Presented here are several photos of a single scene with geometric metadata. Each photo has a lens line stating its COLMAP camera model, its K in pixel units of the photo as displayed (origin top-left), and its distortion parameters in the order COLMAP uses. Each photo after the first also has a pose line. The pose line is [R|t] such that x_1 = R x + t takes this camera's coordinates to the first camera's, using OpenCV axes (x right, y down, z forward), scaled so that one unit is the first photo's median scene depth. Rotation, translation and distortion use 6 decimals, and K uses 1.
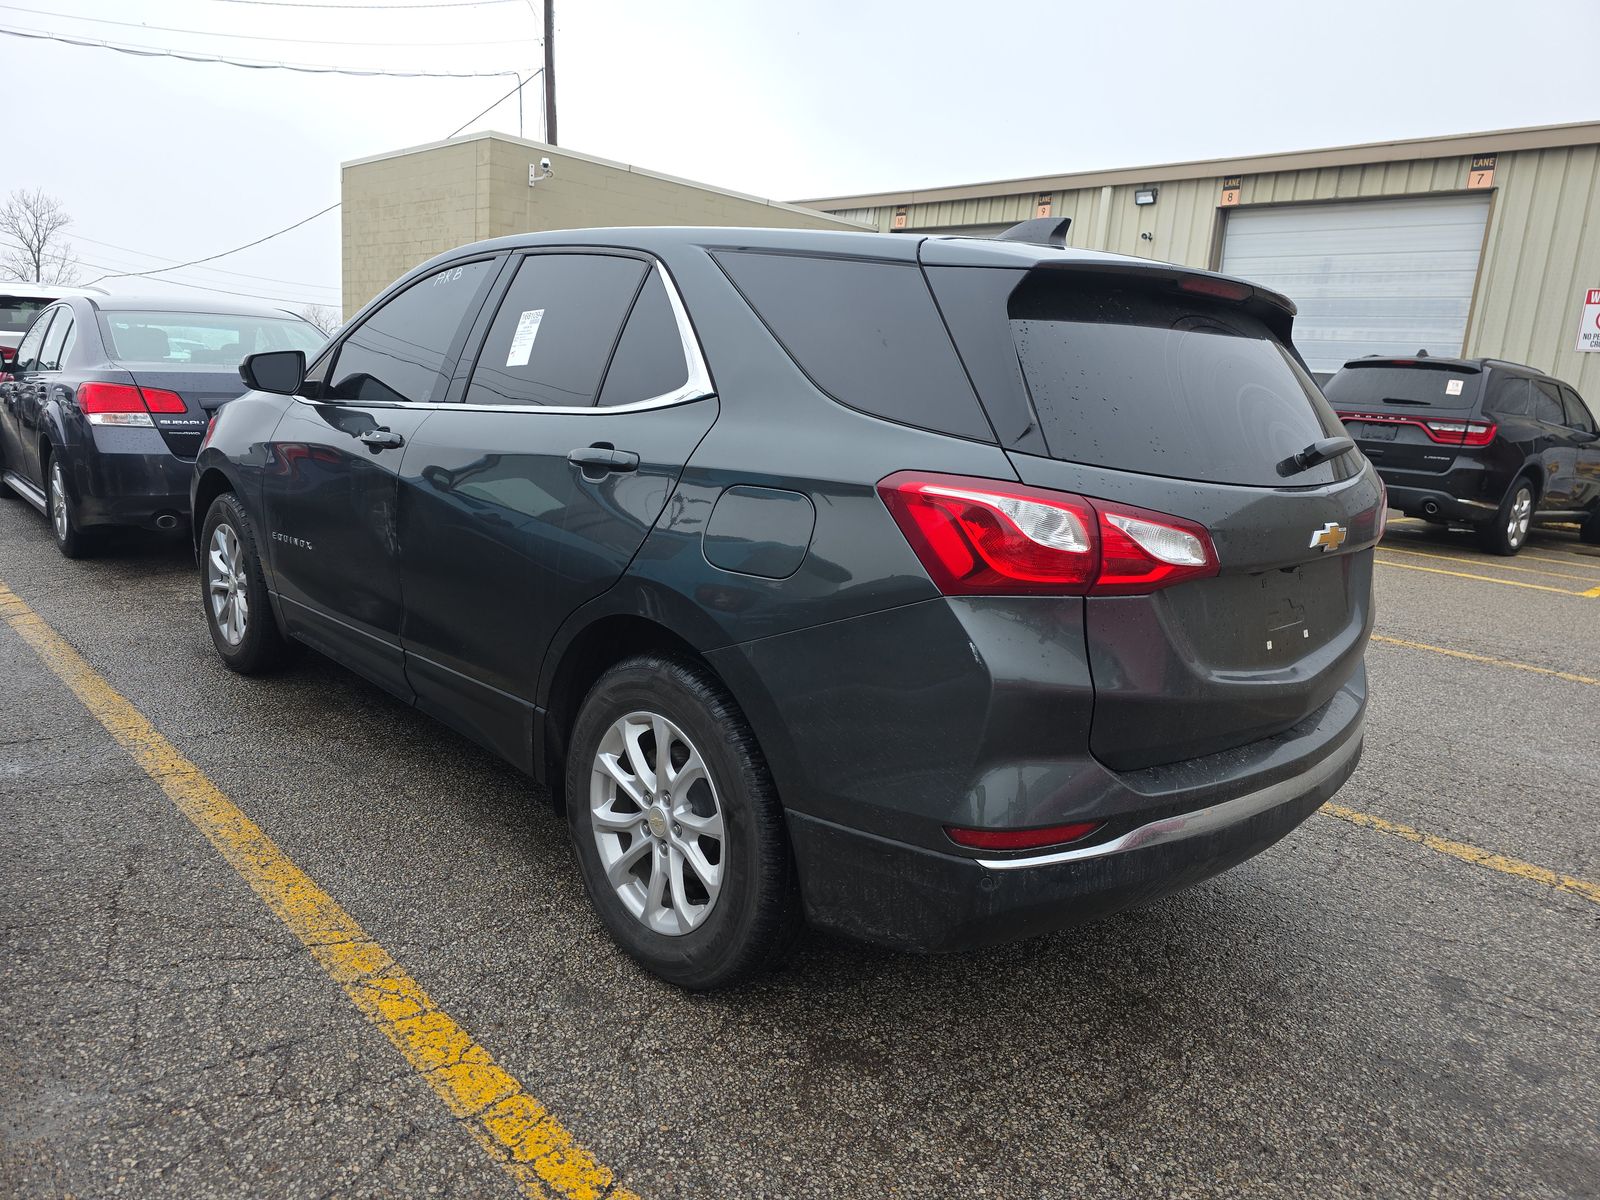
lens RADIAL K [[1120.4, 0, 800.0], [0, 1120.4, 600.0], [0, 0, 1]] dist [0.007339, -0.000930]
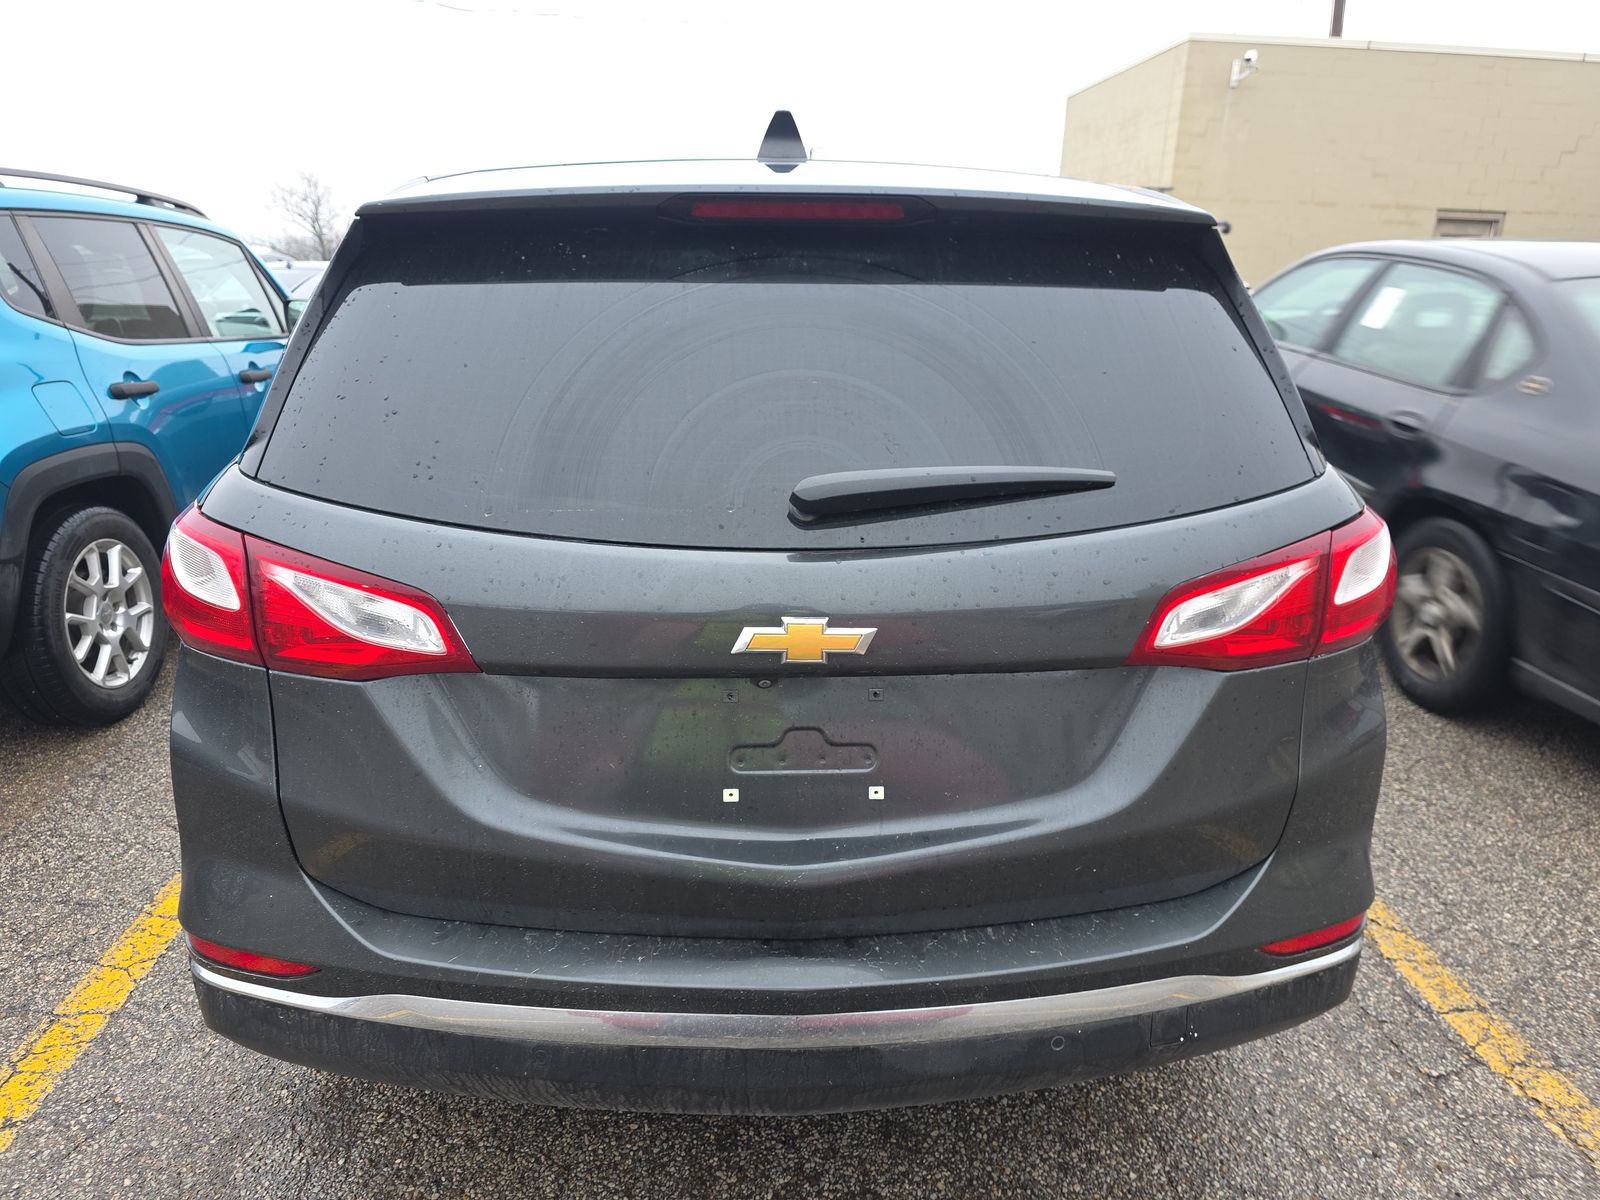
lens RADIAL K [[1120.4, 0, 800.0], [0, 1120.4, 600.0], [0, 0, 1]] dist [0.007339, -0.000930]
pose [[0.746983, 0.141731, -0.649560, 0.798072], [-0.098365, 0.989821, 0.102857, -0.128349], [0.657526, -0.012939, 0.753321, 0.537586]]
